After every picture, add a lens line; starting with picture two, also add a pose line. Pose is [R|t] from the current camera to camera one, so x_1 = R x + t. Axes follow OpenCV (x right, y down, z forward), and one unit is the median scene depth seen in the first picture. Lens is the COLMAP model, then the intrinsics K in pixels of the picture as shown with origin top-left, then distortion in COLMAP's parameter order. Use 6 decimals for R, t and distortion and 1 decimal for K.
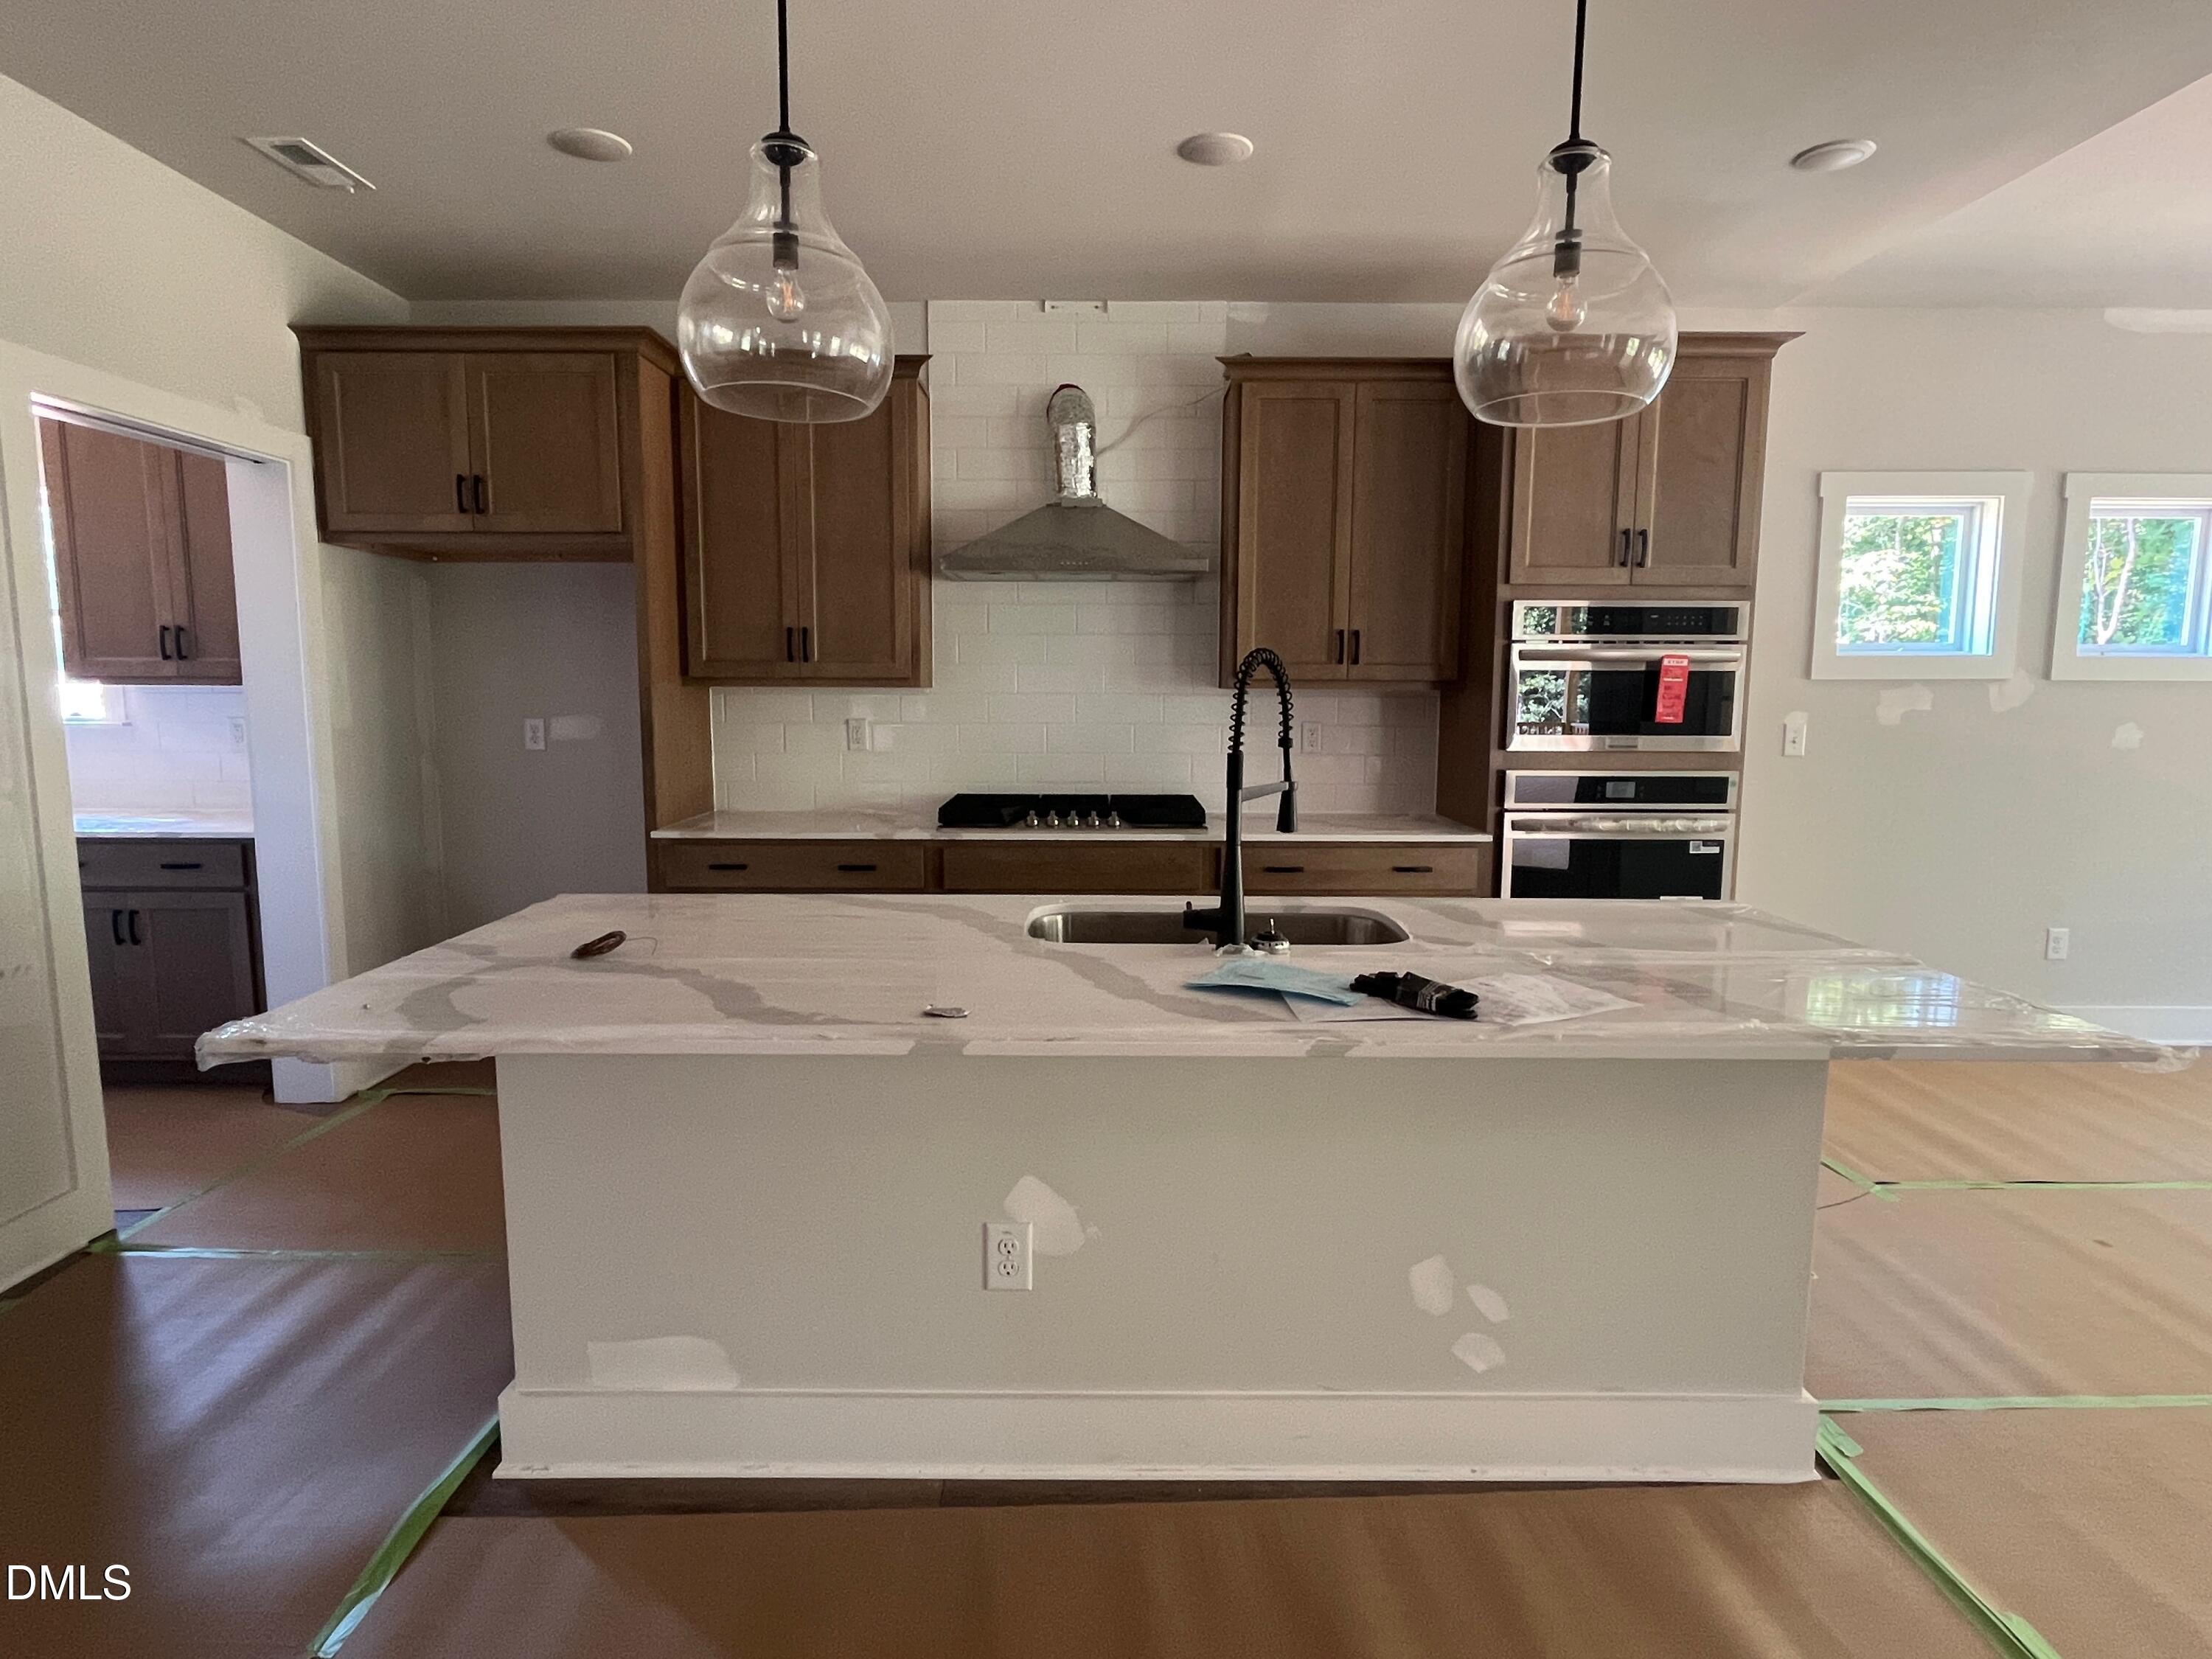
lens RADIAL K [[1181.8, 0, 1099.2], [0, 1181.8, 826.6], [0, 0, 1]] dist [-0.005832, 0.001191]
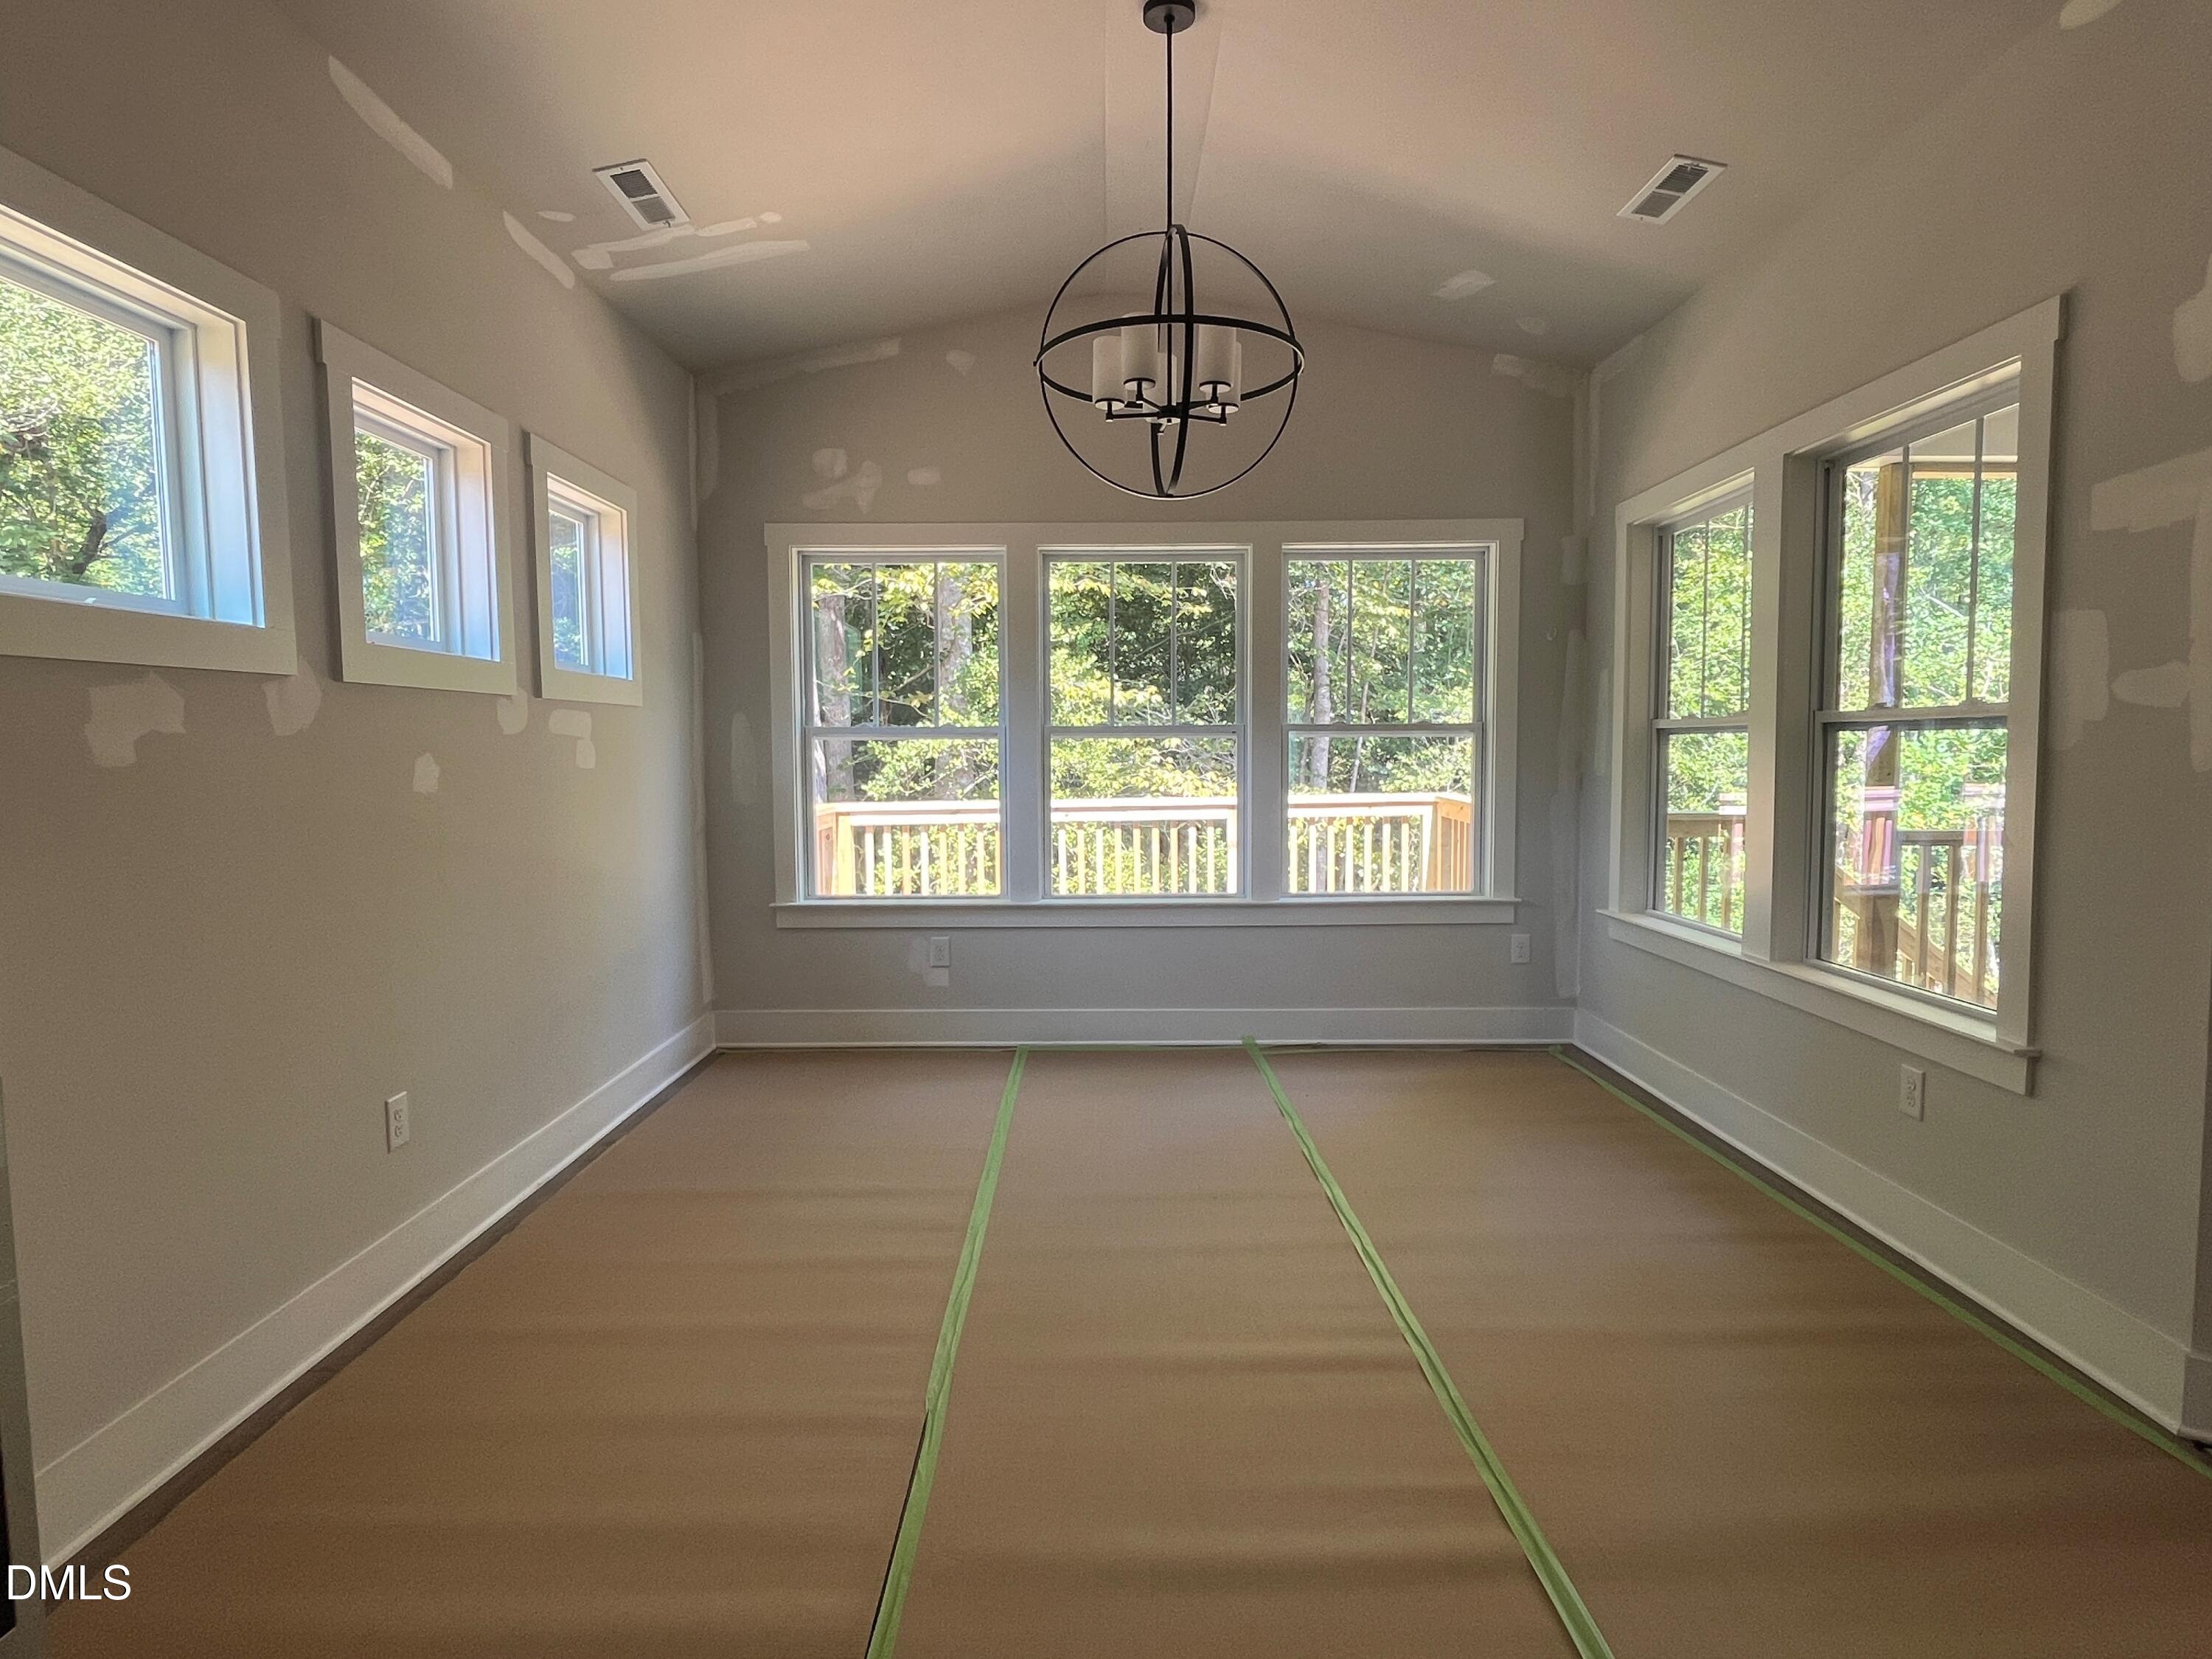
lens RADIAL K [[1181.8, 0, 1099.2], [0, 1181.8, 826.6], [0, 0, 1]] dist [-0.005832, 0.001191]
pose [[0.003011, -0.073279, 0.997307, 0.264069], [0.128750, 0.989039, 0.072283, -0.055392], [-0.991673, 0.128185, 0.012412, 0.731938]]
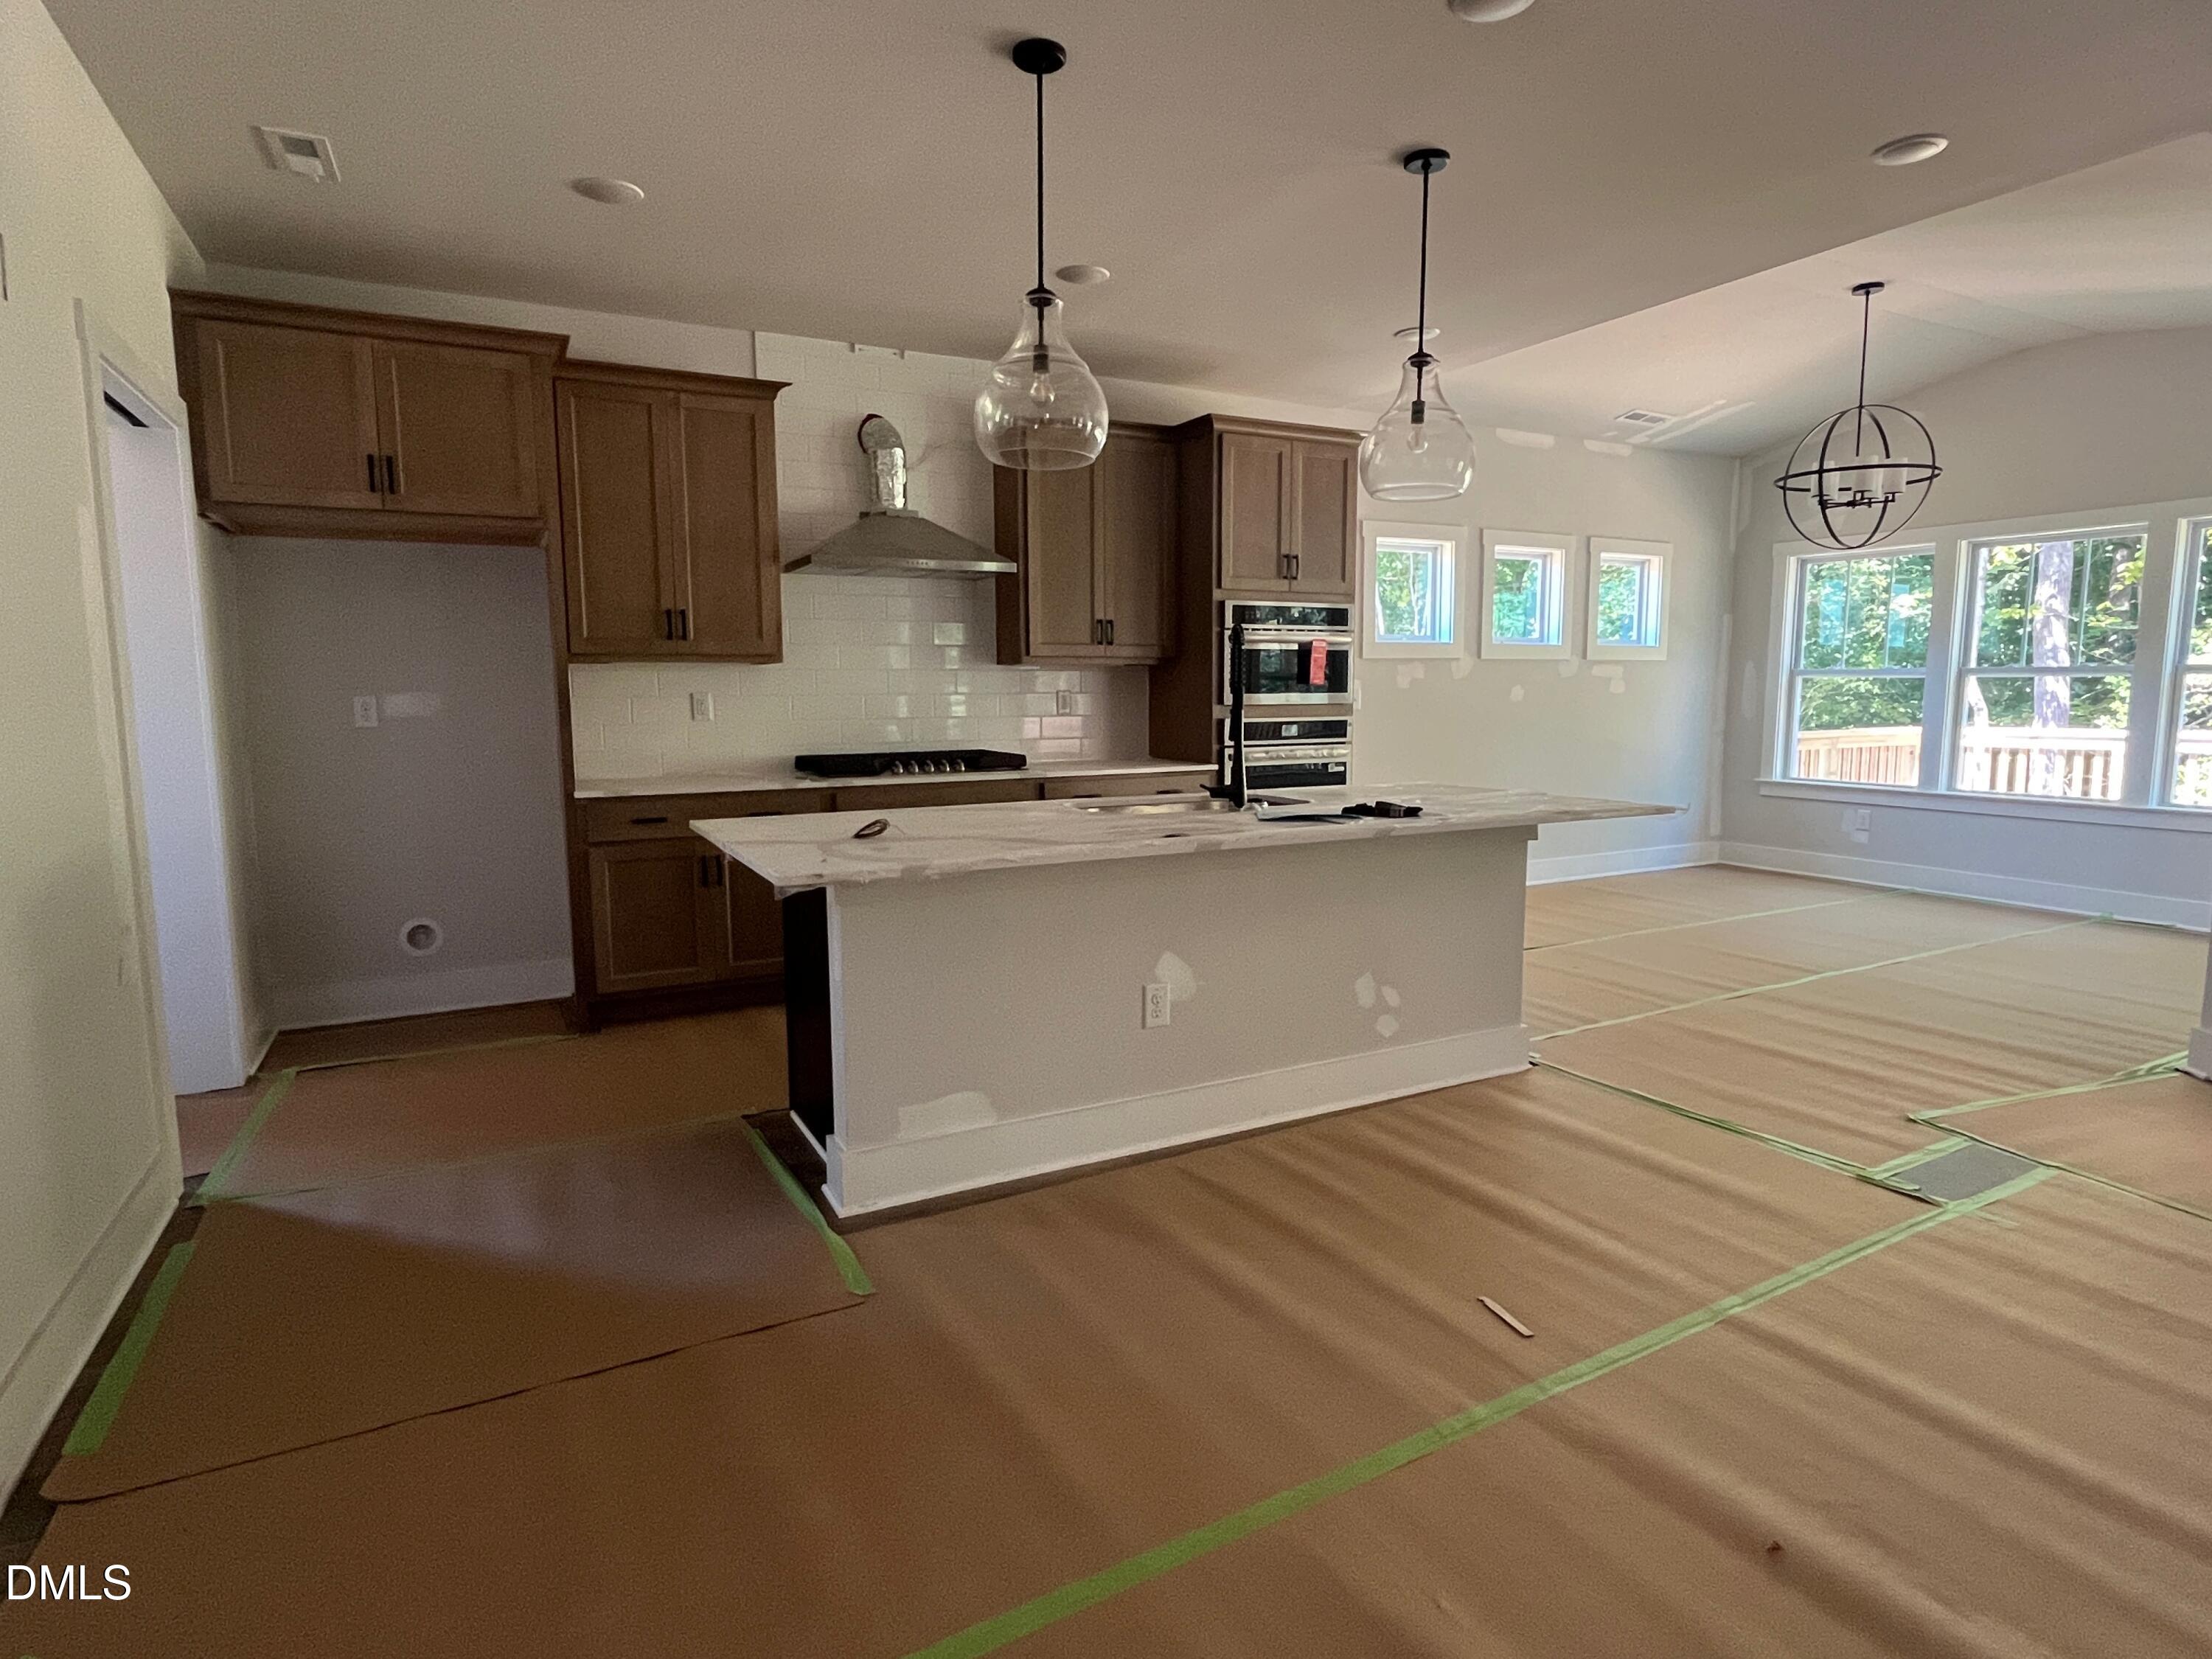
lens RADIAL K [[1181.8, 0, 1099.2], [0, 1181.8, 826.6], [0, 0, 1]] dist [-0.005832, 0.001191]
pose [[0.884987, -0.064429, 0.461136, -0.457634], [0.065254, 0.997768, 0.014174, 0.052297], [-0.461020, 0.017547, 0.887216, -0.198039]]
